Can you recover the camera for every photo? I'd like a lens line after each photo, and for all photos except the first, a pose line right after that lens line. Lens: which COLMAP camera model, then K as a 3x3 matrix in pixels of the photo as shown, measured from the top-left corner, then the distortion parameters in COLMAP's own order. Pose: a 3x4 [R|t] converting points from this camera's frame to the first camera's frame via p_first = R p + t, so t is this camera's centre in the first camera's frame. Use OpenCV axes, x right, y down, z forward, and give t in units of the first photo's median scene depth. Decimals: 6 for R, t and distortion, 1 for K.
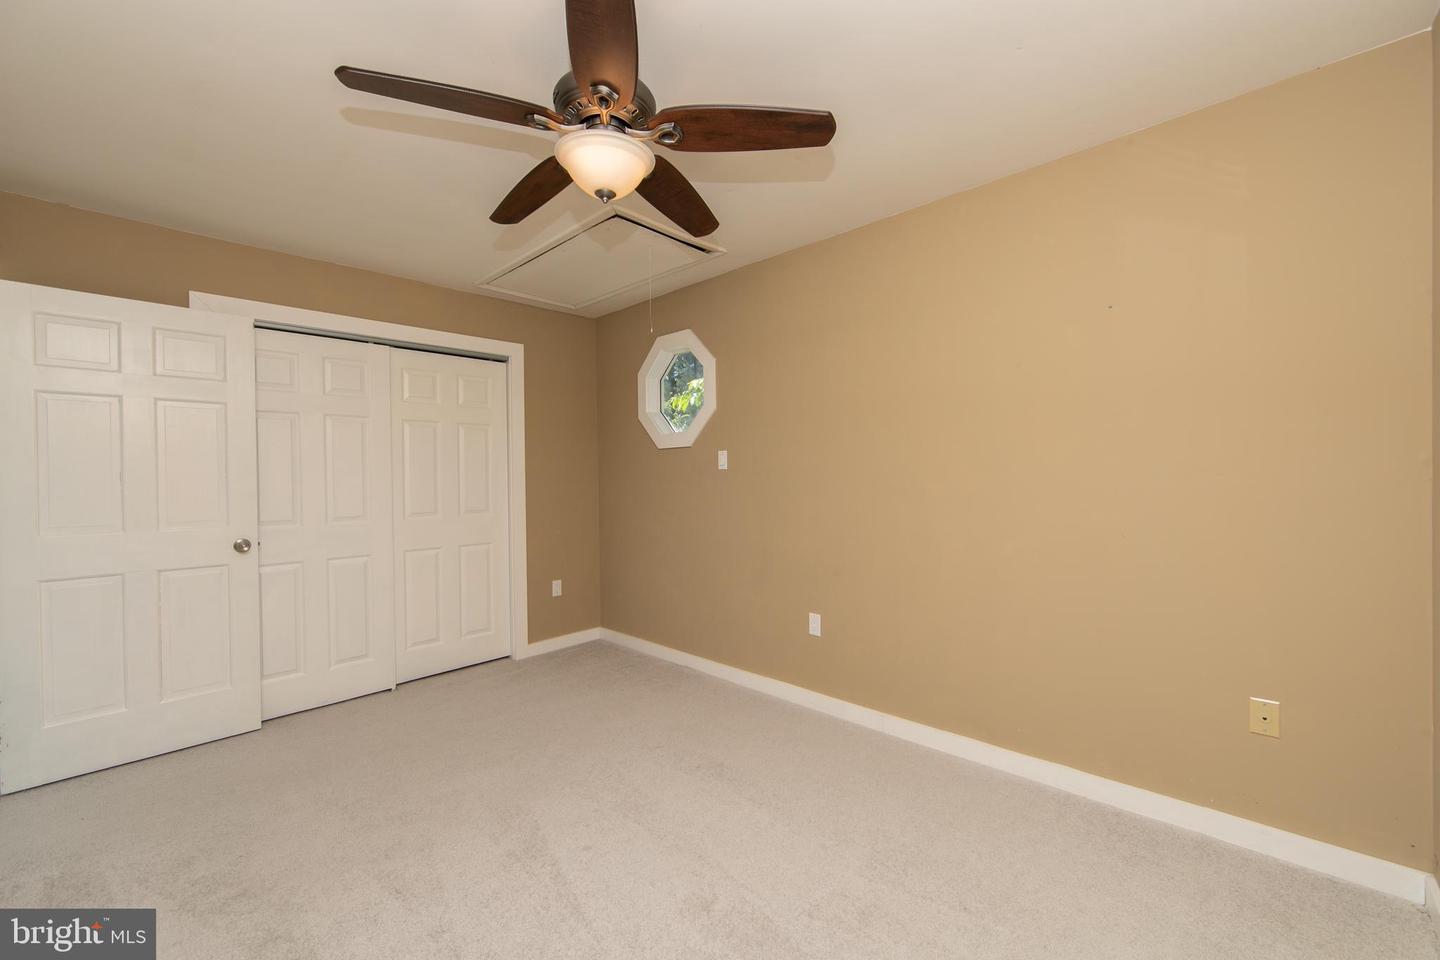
lens RADIAL K [[588.9, 0, 720.0], [0, 588.9, 480.0], [0, 0, 1]] dist [0.000298, 0.000067]
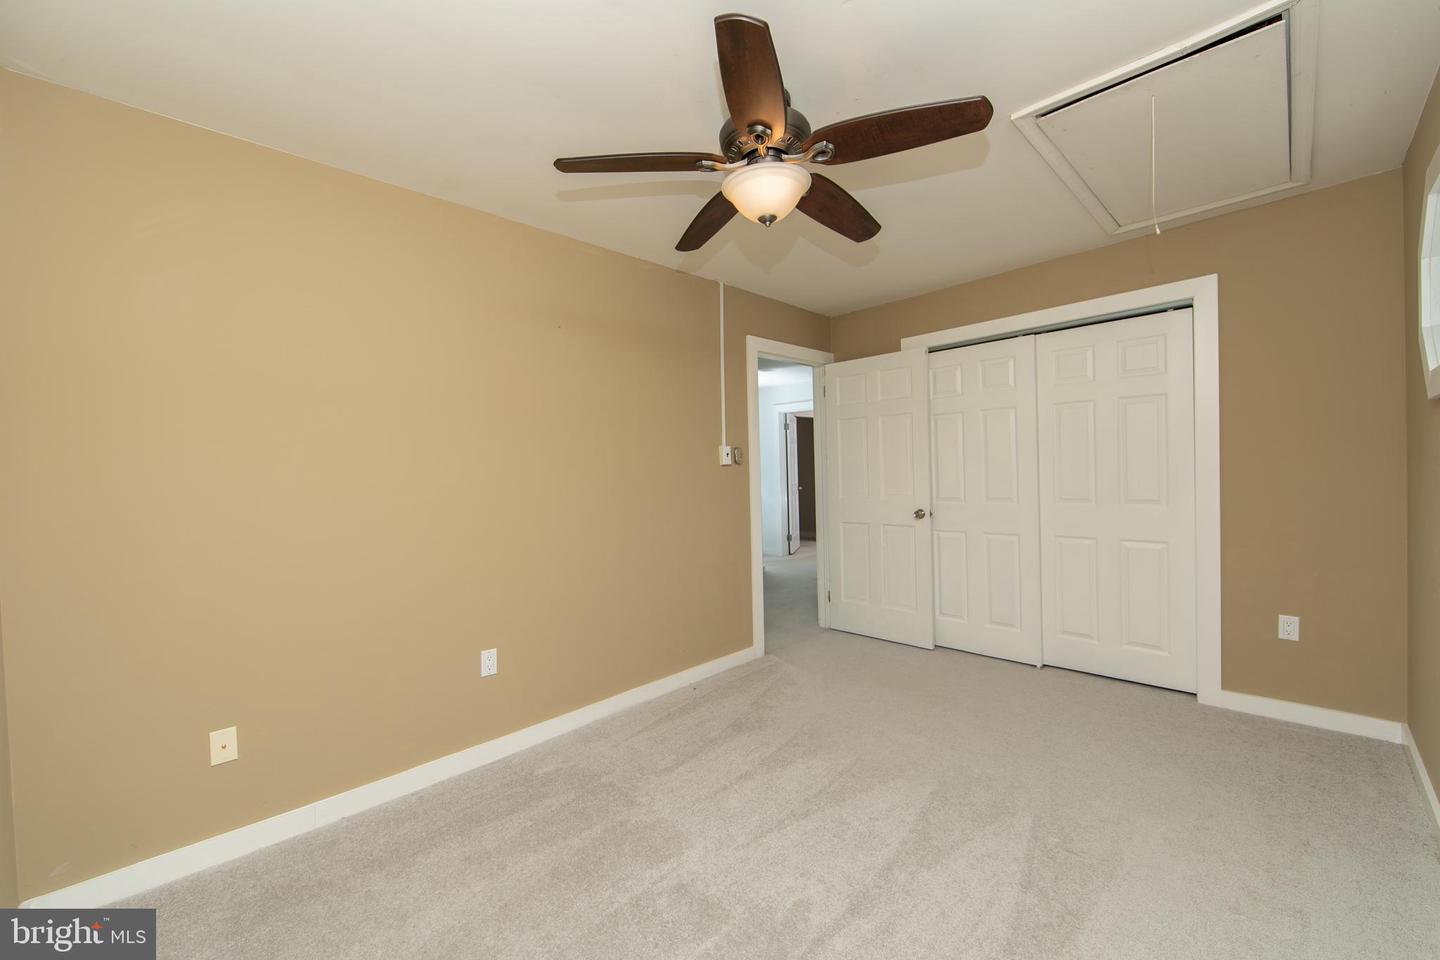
lens RADIAL K [[572.3, 0, 720.0], [0, 572.3, 480.0], [0, 0, 1]] dist [0.000165, -0.000050]
pose [[-0.045925, 0.027813, -0.998558, 0.481632], [0.022099, 0.999396, 0.026820, -0.013263], [0.998700, -0.020836, -0.046512, 0.510347]]
